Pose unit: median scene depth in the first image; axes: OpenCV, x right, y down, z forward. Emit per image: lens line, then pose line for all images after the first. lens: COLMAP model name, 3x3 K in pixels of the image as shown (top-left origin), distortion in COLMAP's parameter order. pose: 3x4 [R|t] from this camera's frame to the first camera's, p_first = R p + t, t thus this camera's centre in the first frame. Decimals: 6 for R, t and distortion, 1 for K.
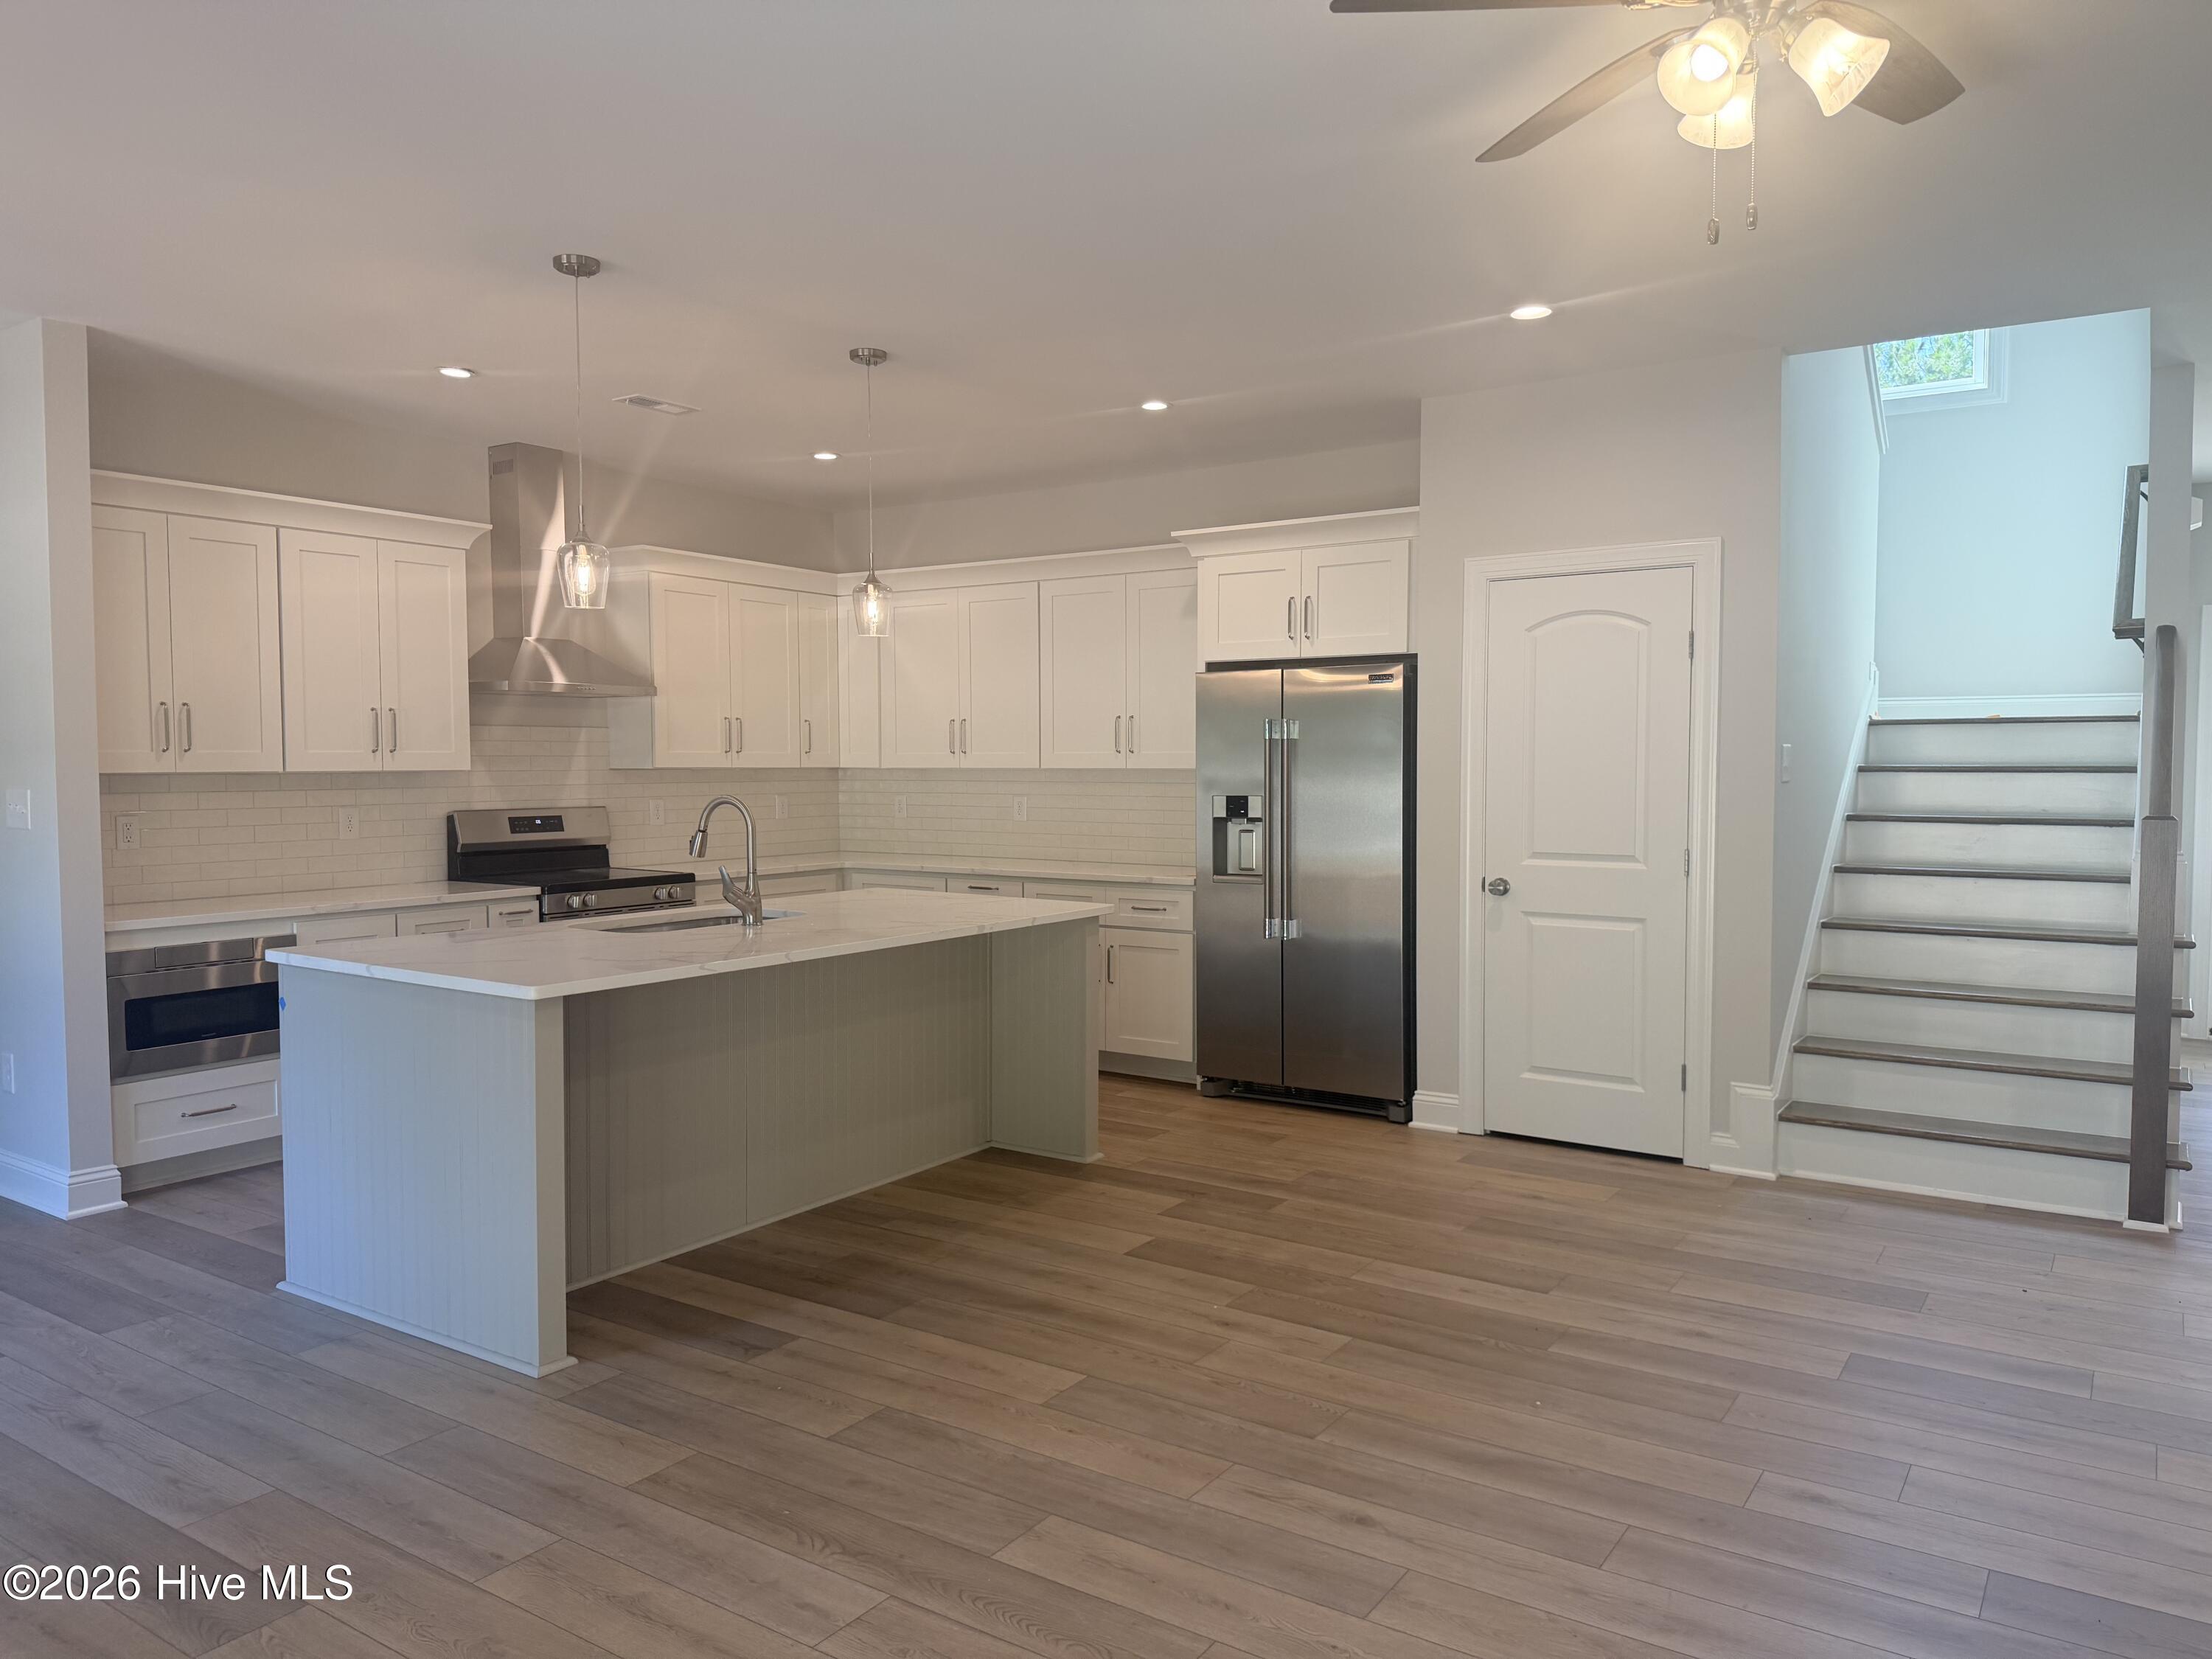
lens RADIAL K [[1549.9, 0, 1111.4], [0, 1549.9, 822.4], [0, 0, 1]] dist [0.046863, -0.057307]
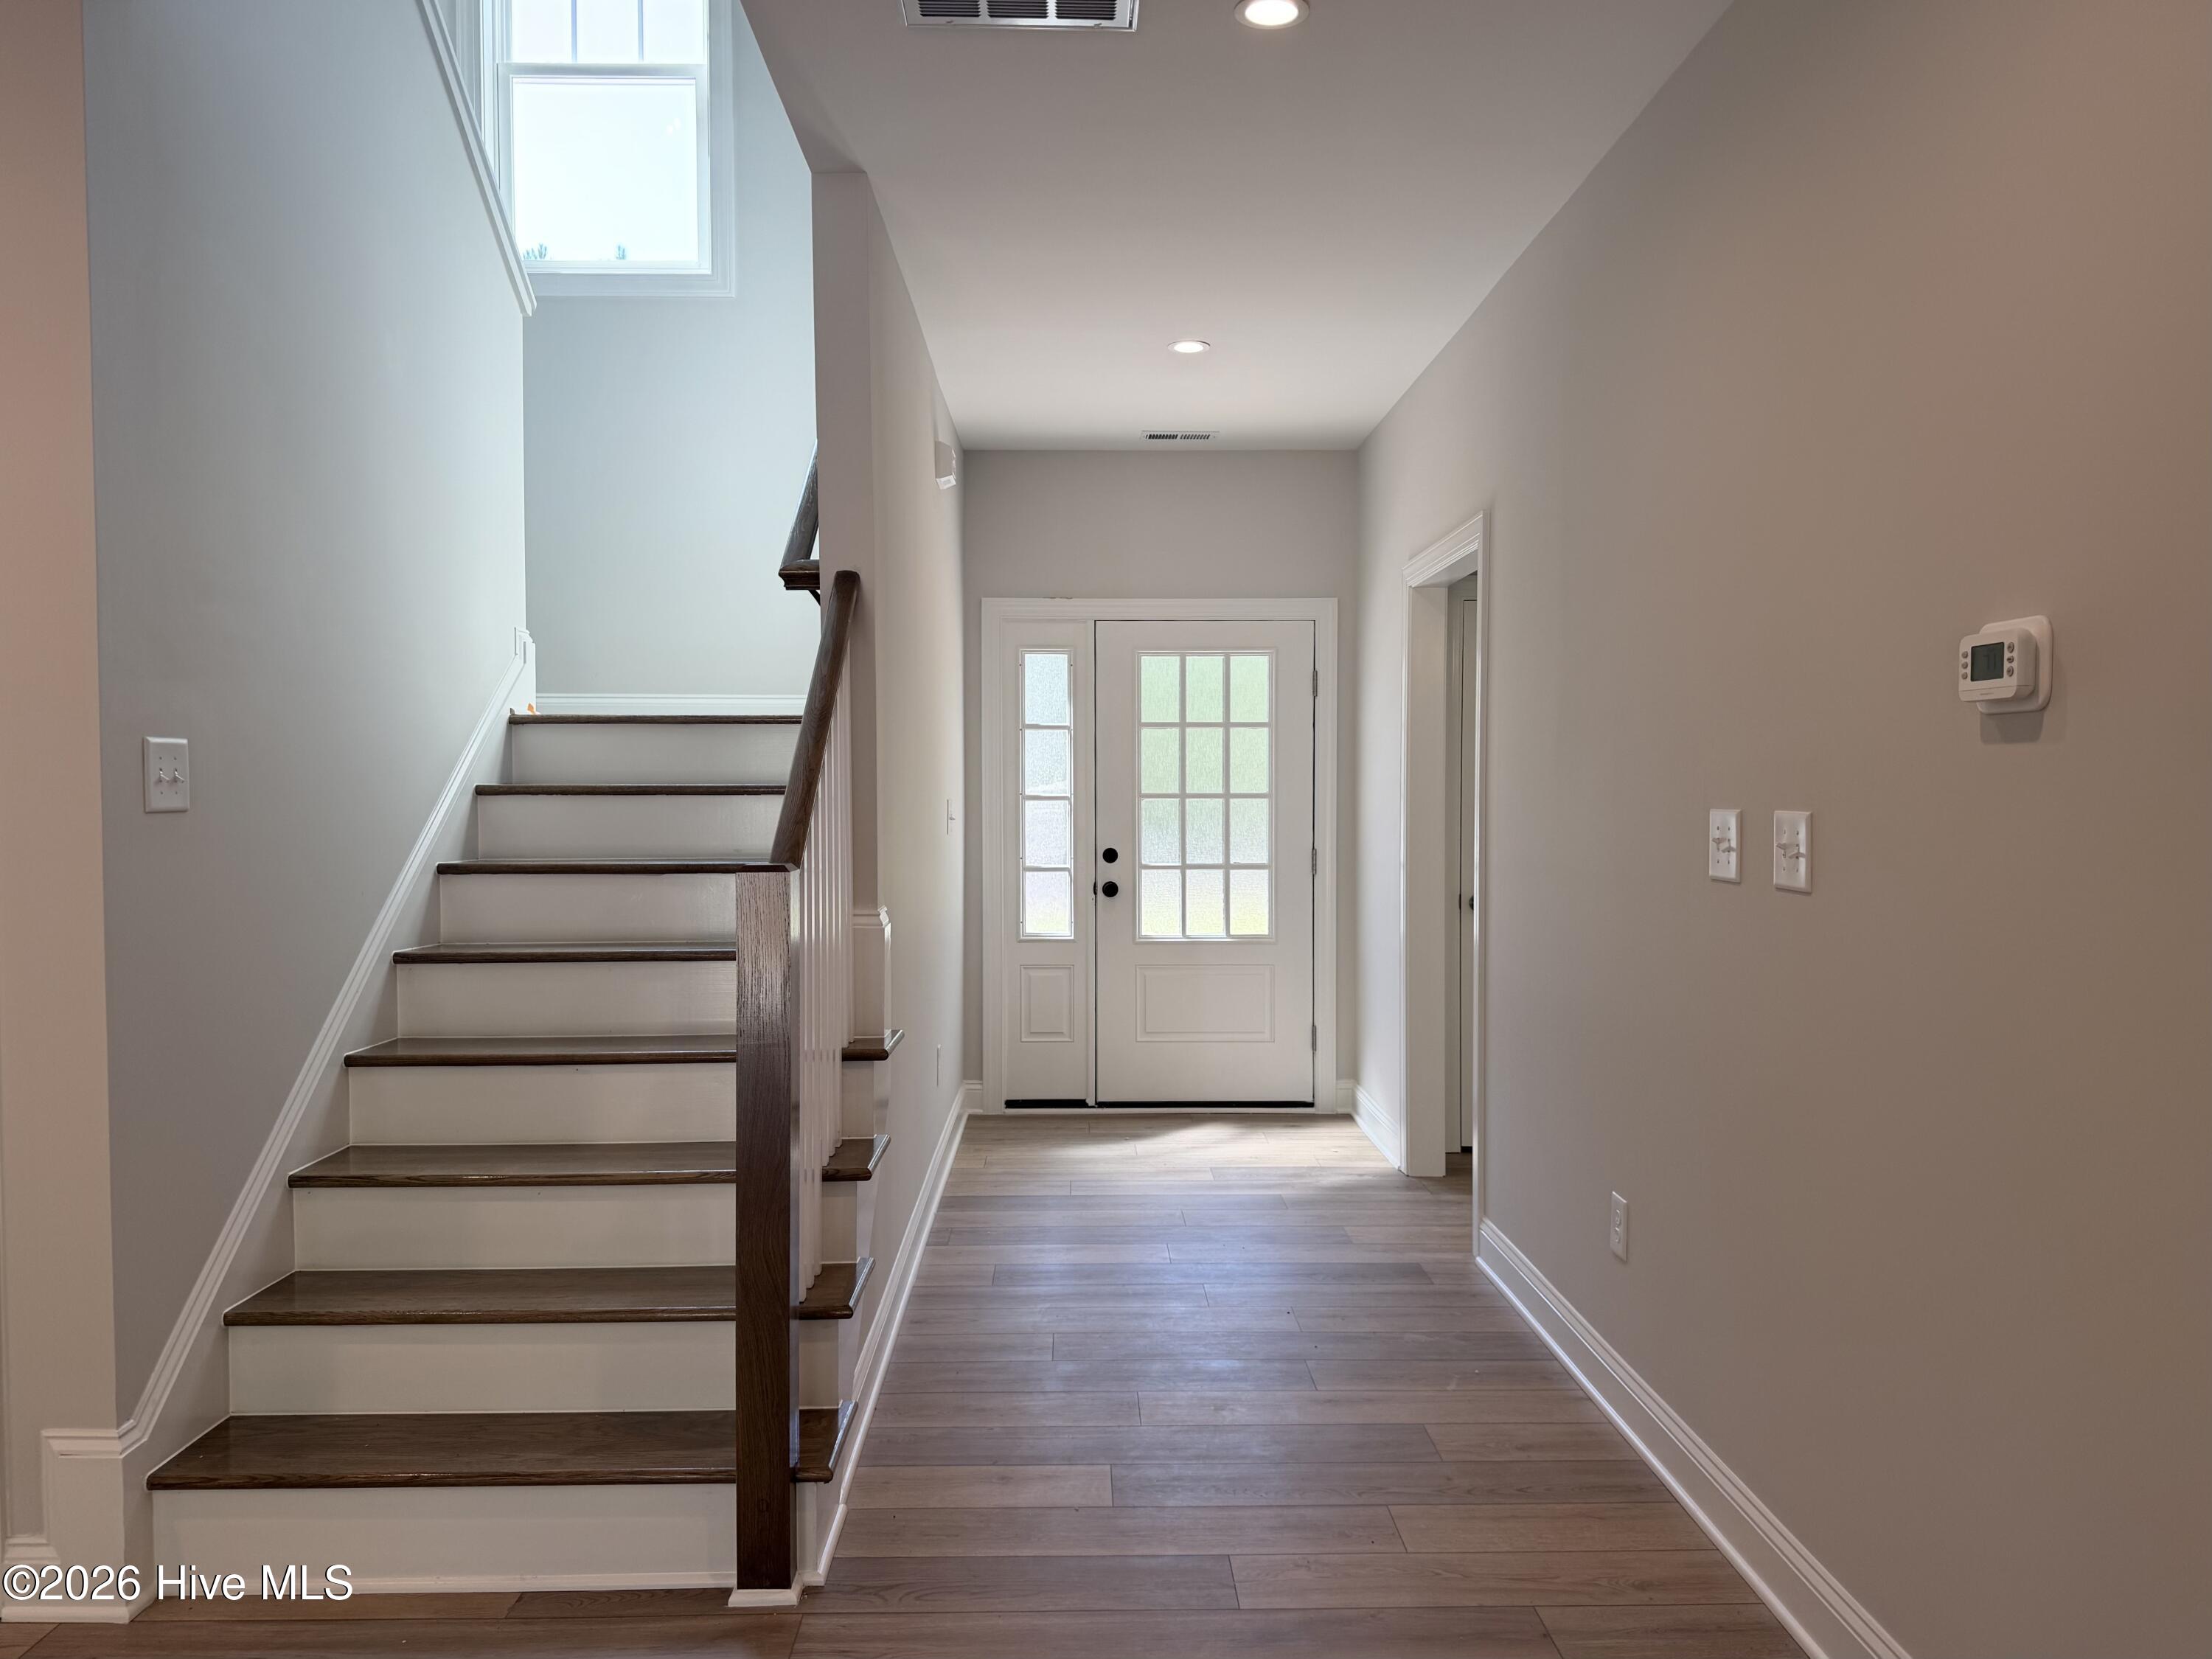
lens RADIAL K [[1549.9, 0, 1102.9], [0, 1549.9, 831.3], [0, 0, 1]] dist [0.046863, -0.057307]
pose [[0.816143, -0.018474, 0.577554, 0.396672], [0.029089, 0.999535, -0.009134, -0.005914], [-0.577117, 0.024255, 0.816301, 0.418681]]
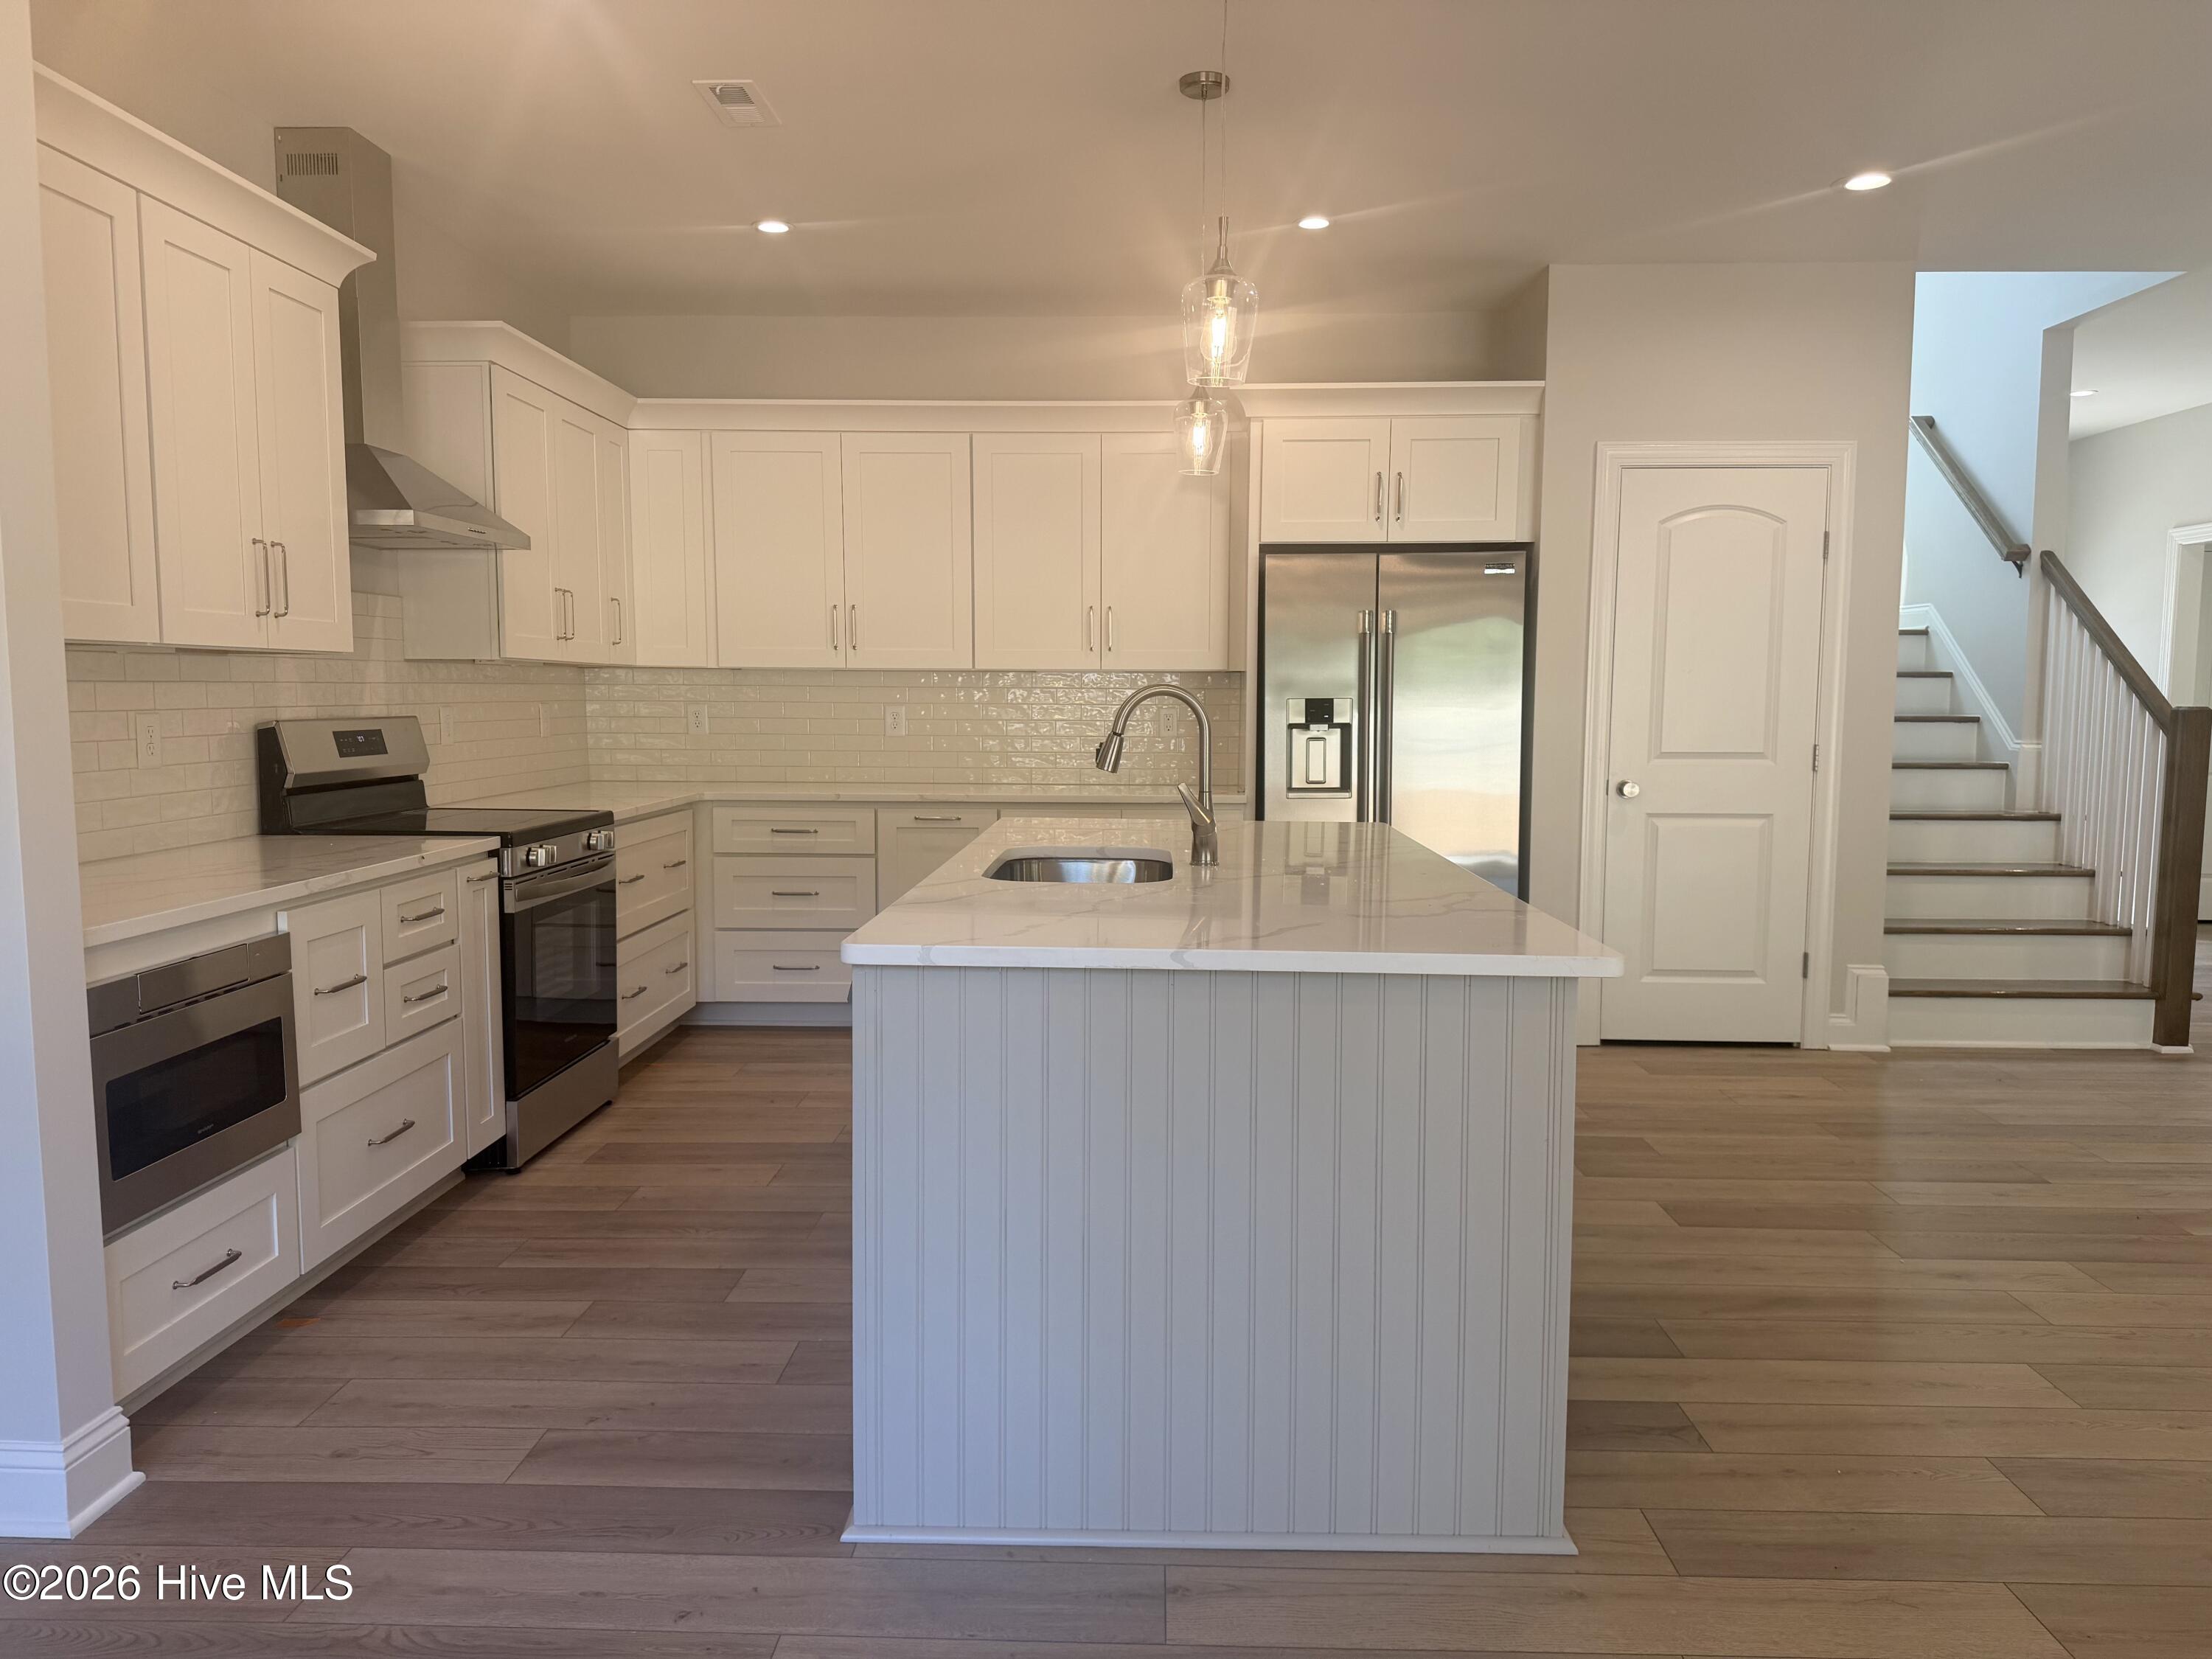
lens RADIAL K [[1549.9, 0, 1139.7], [0, 1549.9, 842.3], [0, 0, 1]] dist [0.046863, -0.057307]
pose [[0.843517, -0.047635, 0.534985, -0.577016], [0.017162, 0.997941, 0.061797, 0.010046], [-0.536828, -0.042945, 0.842598, 0.377182]]
